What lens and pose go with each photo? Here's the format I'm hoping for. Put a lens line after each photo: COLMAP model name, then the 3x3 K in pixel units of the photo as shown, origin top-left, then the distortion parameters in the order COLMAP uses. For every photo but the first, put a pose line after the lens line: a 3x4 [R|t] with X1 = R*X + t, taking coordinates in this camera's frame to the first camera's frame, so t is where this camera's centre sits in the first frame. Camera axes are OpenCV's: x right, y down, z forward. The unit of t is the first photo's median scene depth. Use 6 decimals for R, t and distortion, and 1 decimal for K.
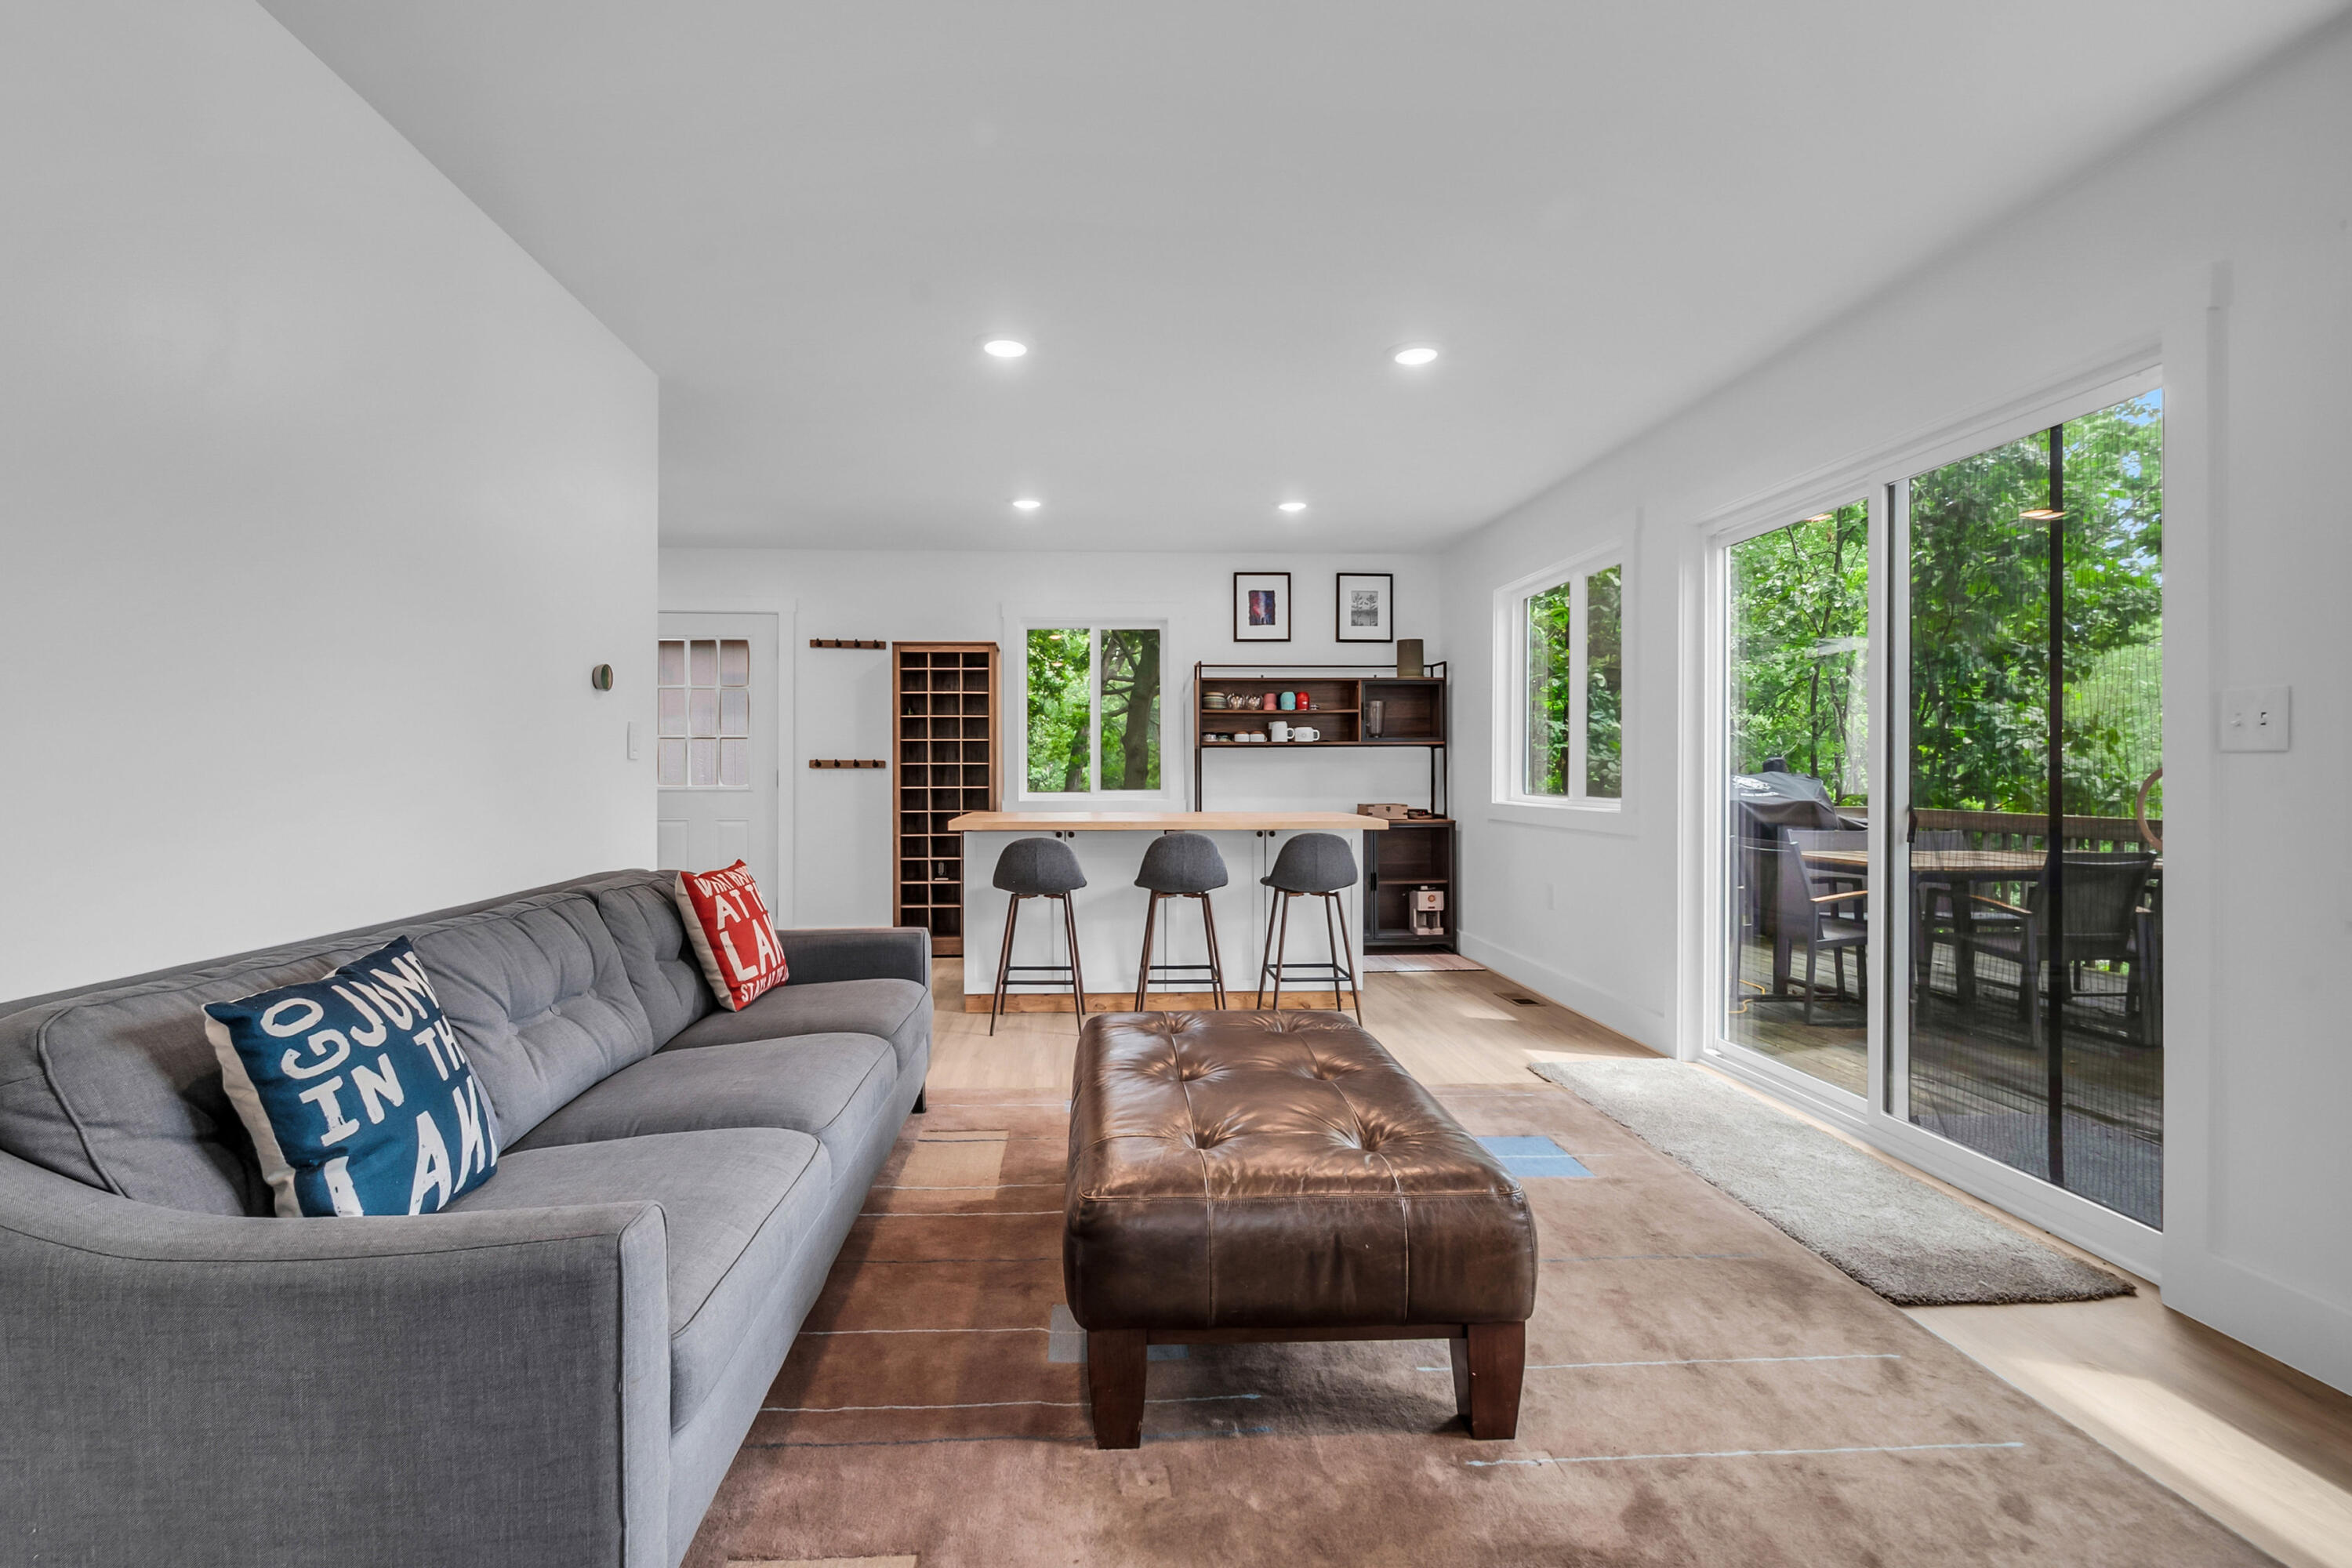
lens RADIAL K [[1085.4, 0, 1174.7], [0, 1085.4, 774.3], [0, 0, 1]] dist [-0.000728, -0.001434]
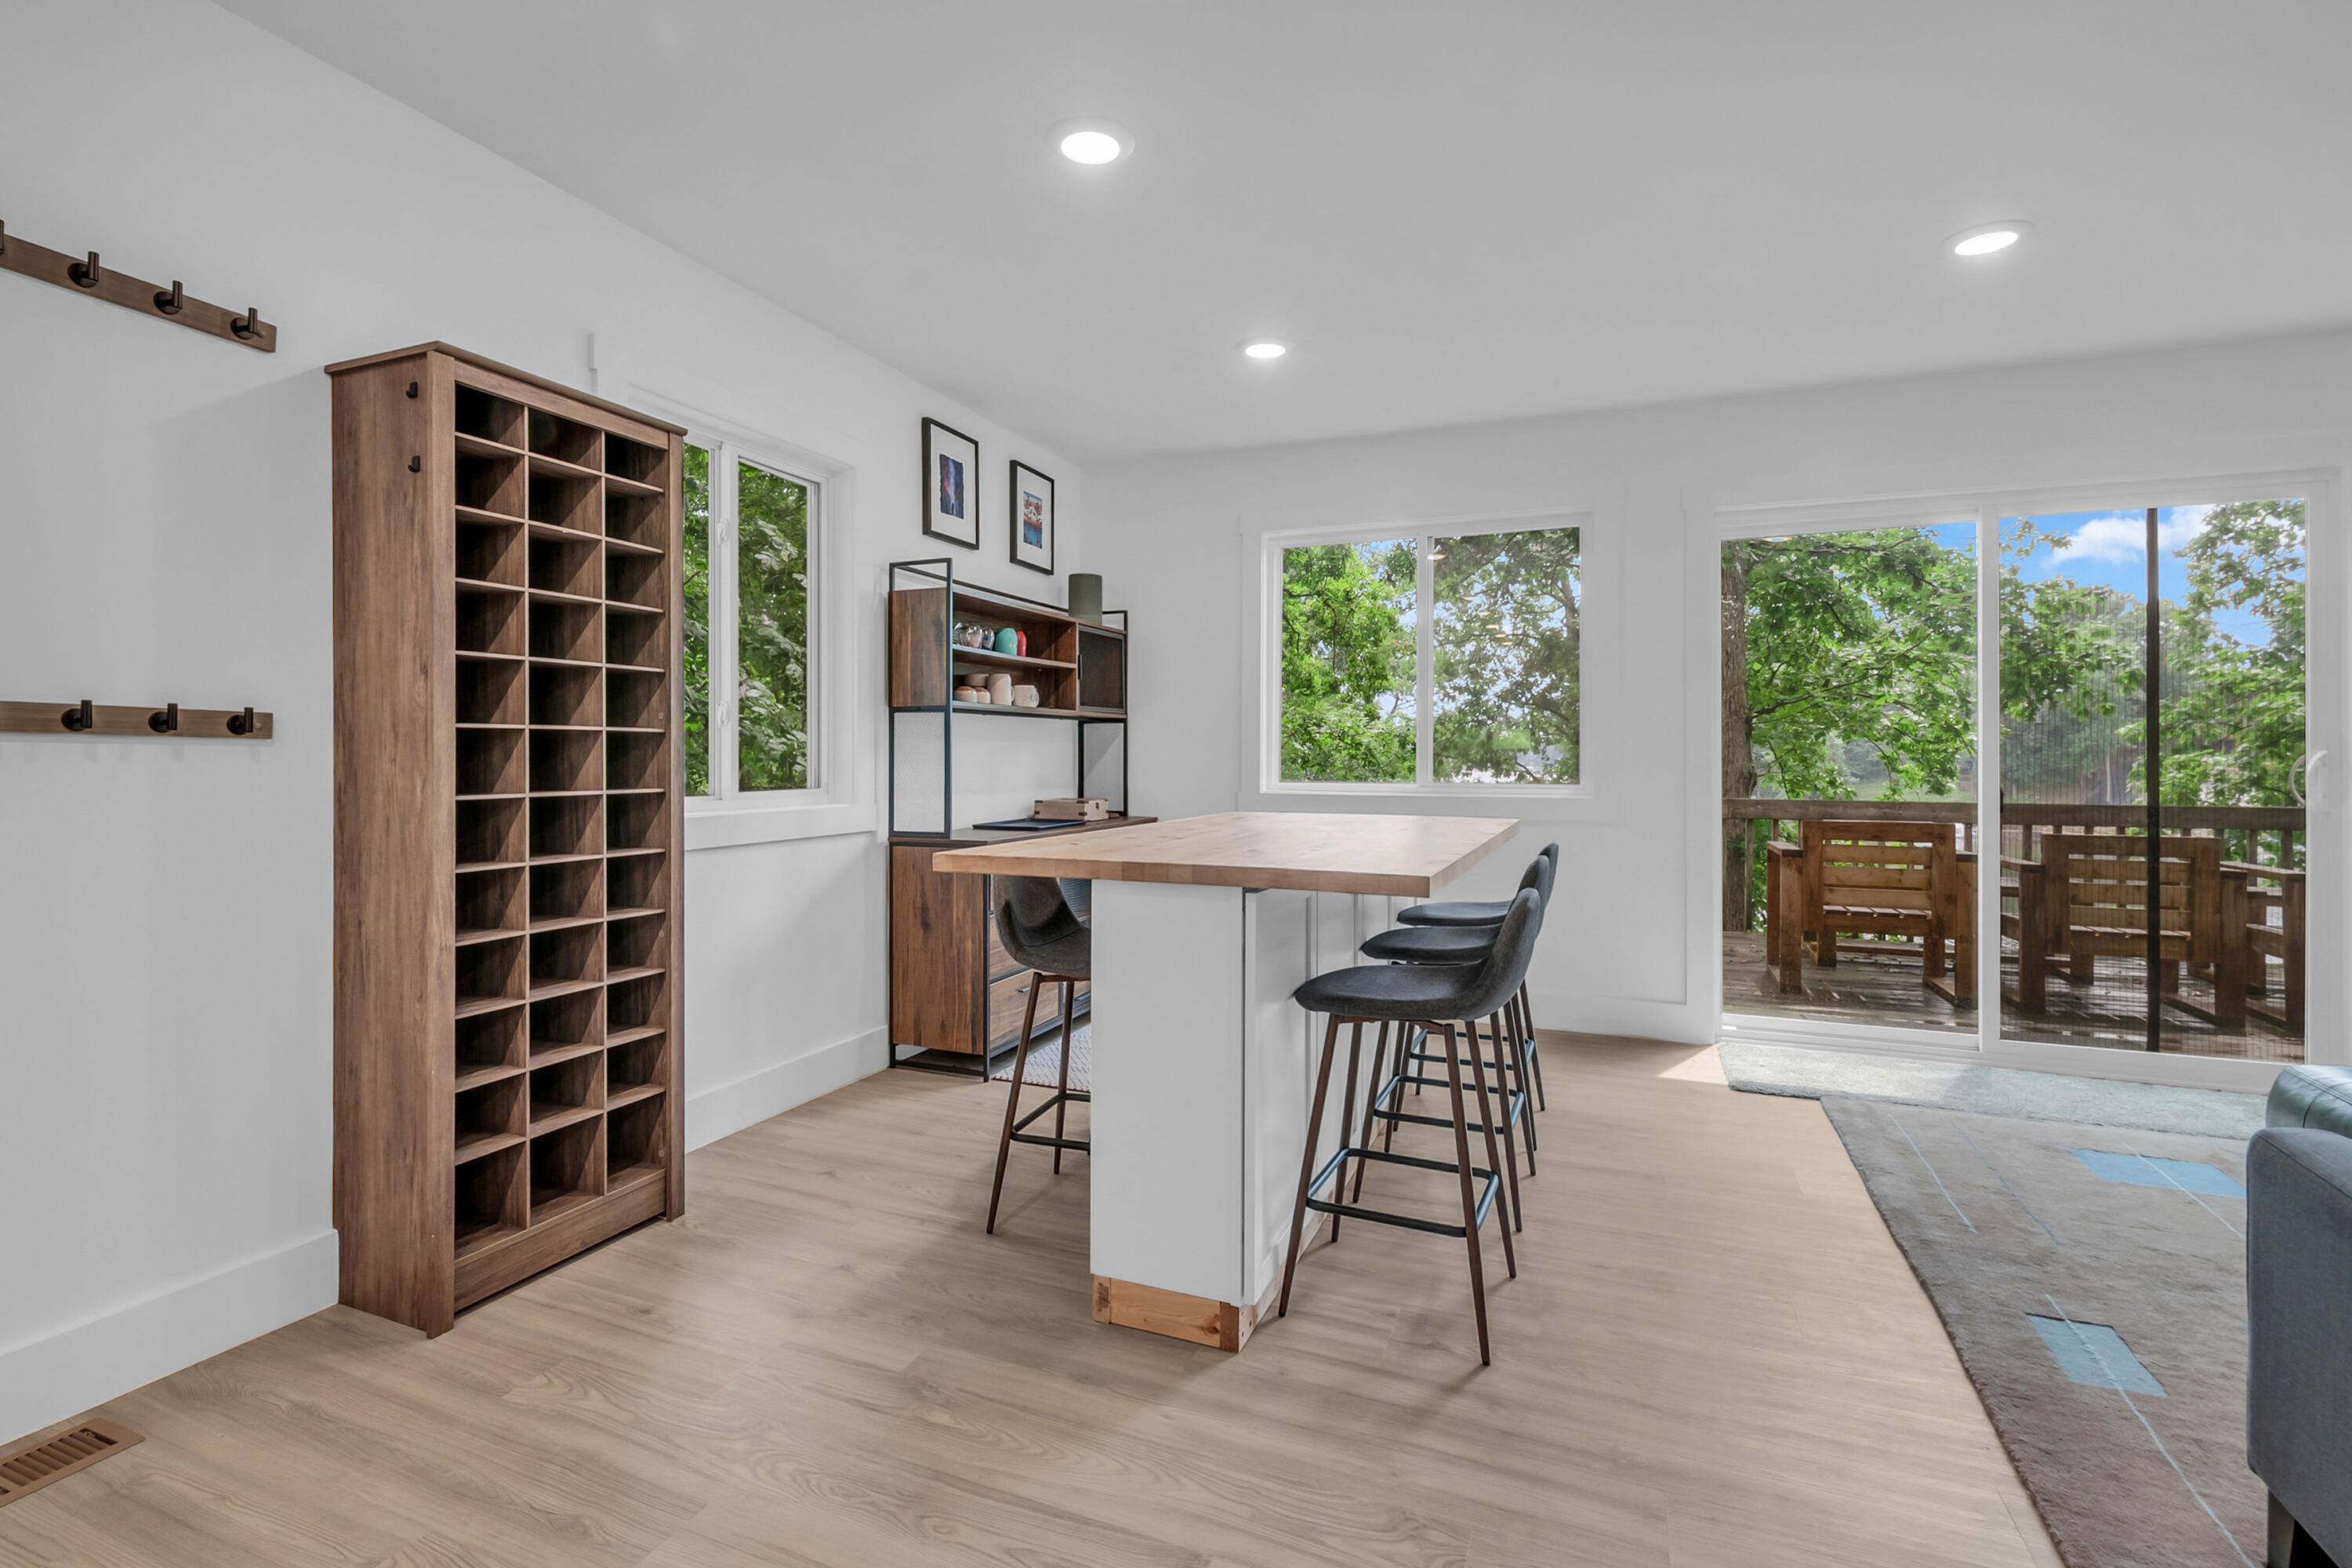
lens RADIAL K [[1085.4, 0, 1115.8], [0, 1085.4, 760.6], [0, 0, 1]] dist [-0.000728, -0.001434]
pose [[0.478881, -0.000052, 0.877880, -0.421755], [0.000563, 1.000000, -0.000248, 0.001264], [-0.877880, 0.000614, 0.478881, 0.639804]]
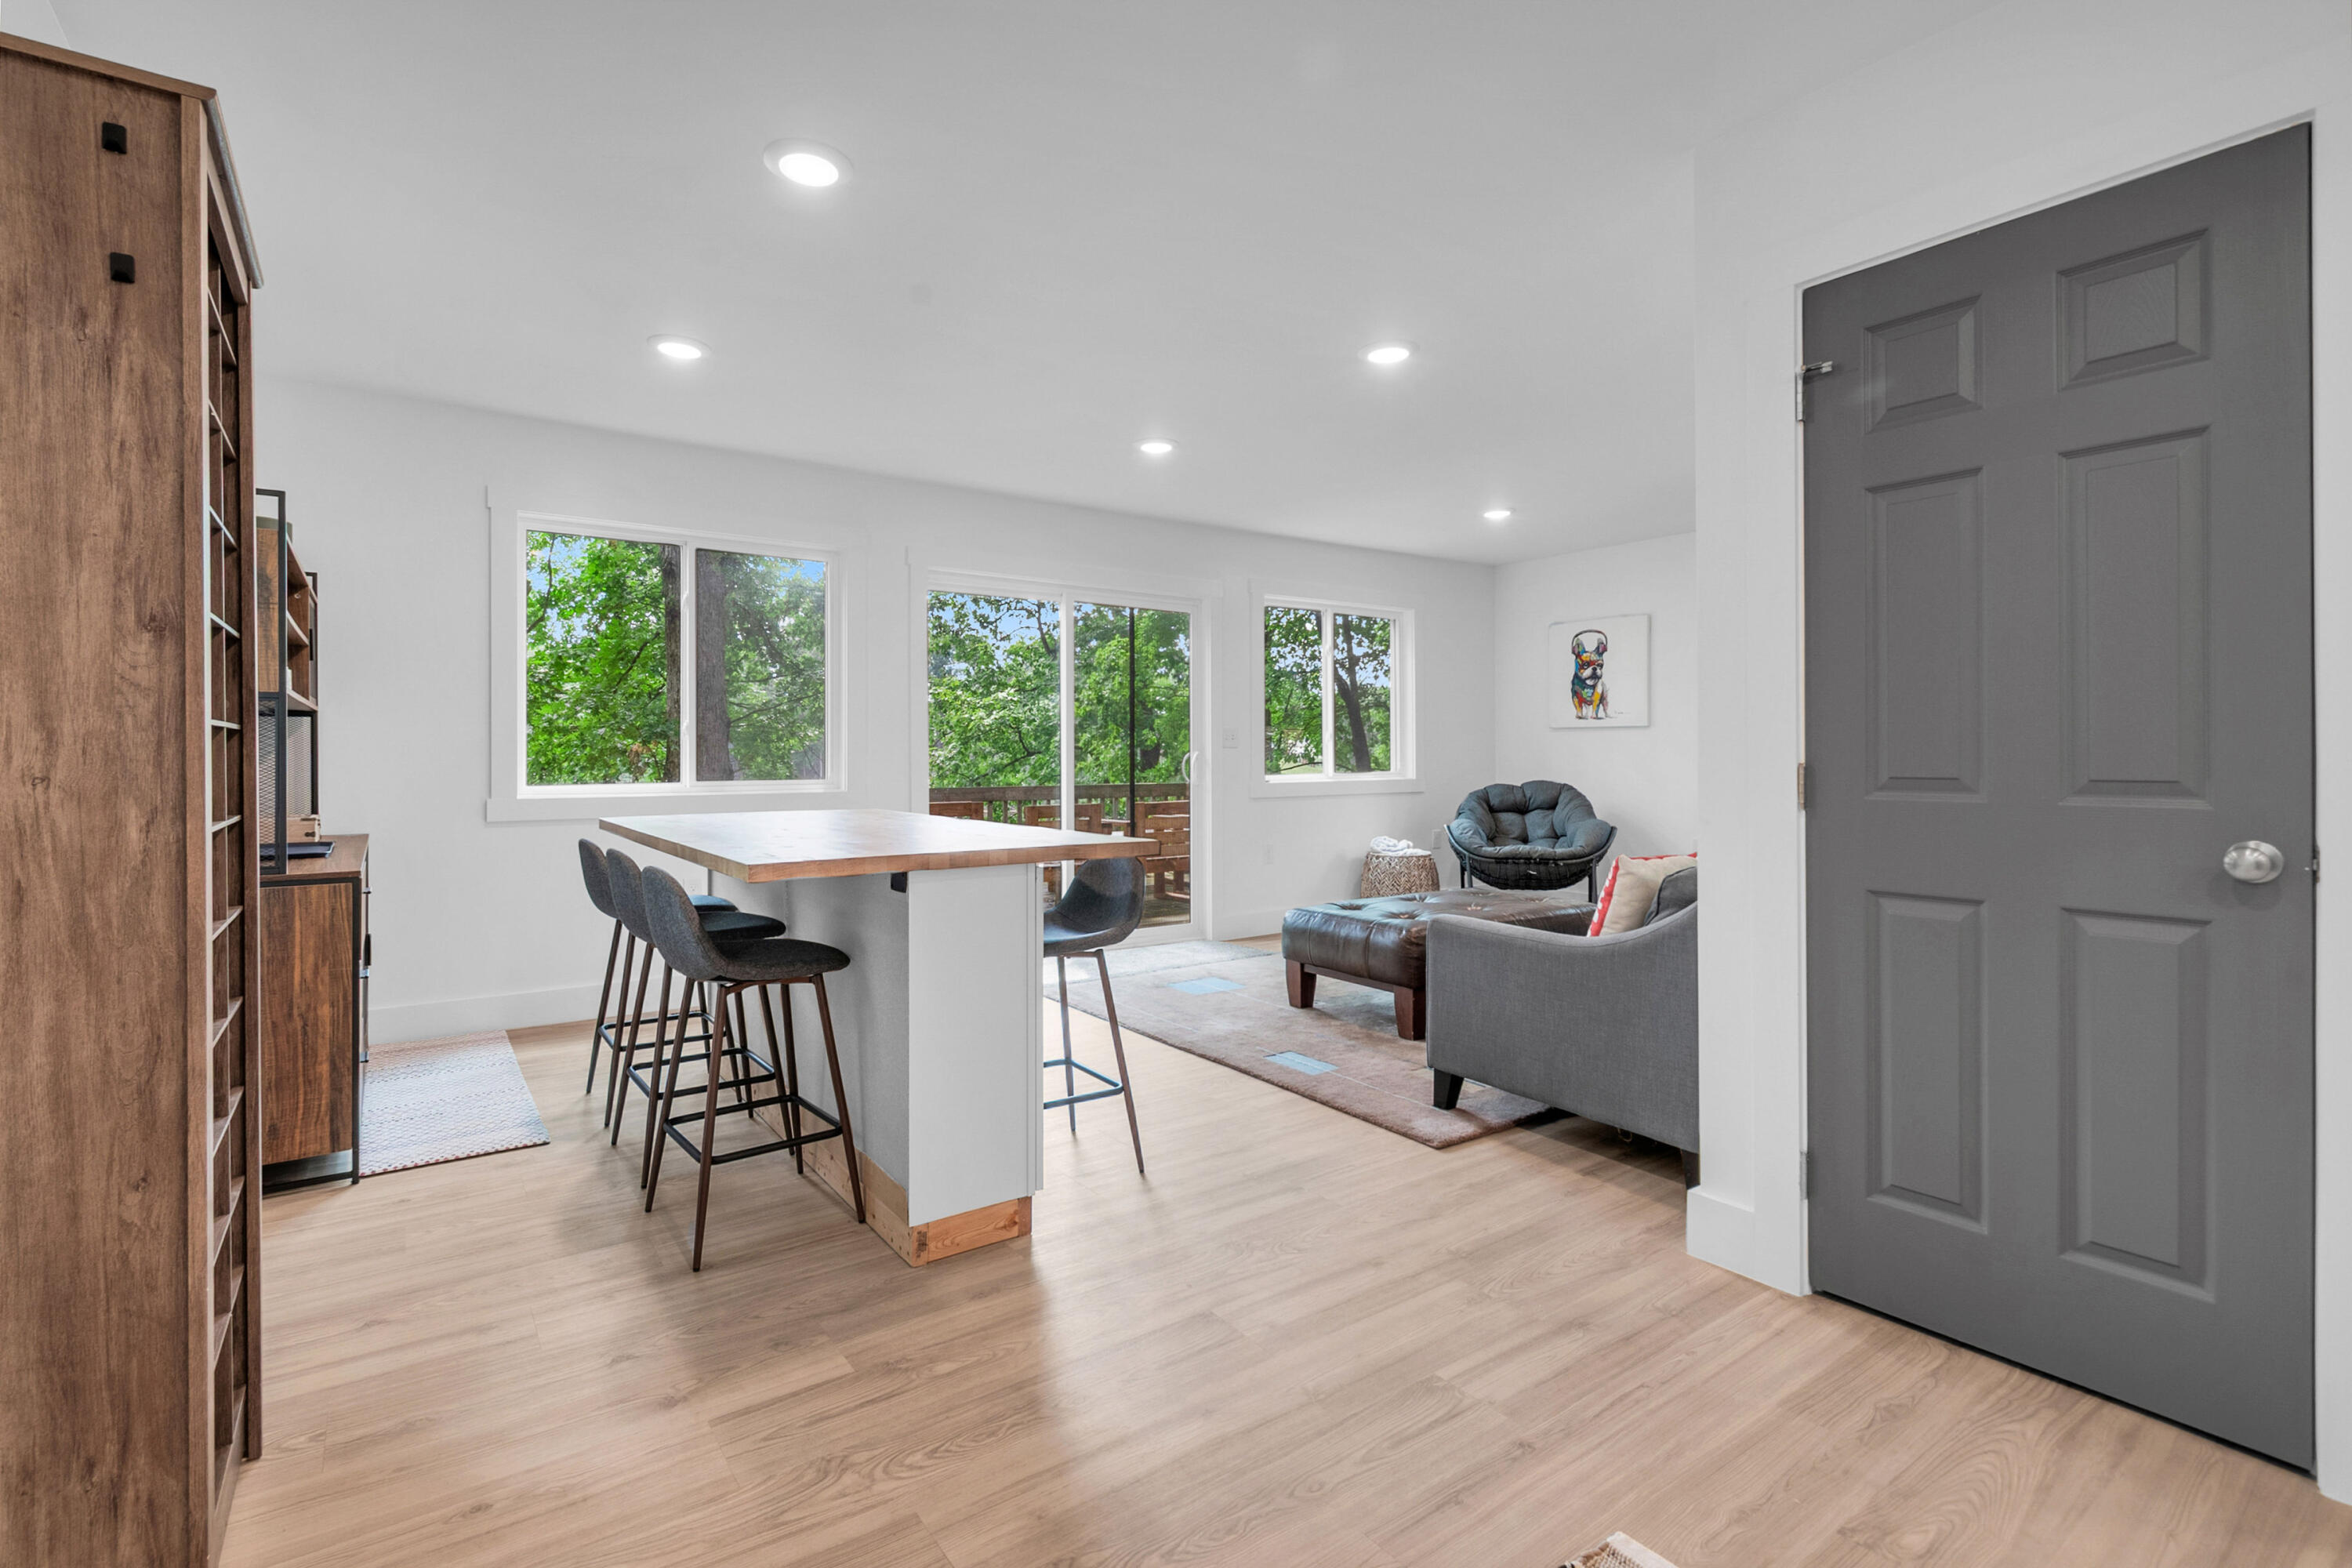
lens RADIAL K [[1057.2, 0, 1129.0], [0, 1057.2, 765.6], [0, 0, 1]] dist [-0.000570, -0.000940]
pose [[-0.490959, -0.005099, 0.871168, -0.478928], [0.007505, 0.999921, 0.010082, -0.001616], [-0.871150, 0.011488, -0.490882, 0.899157]]
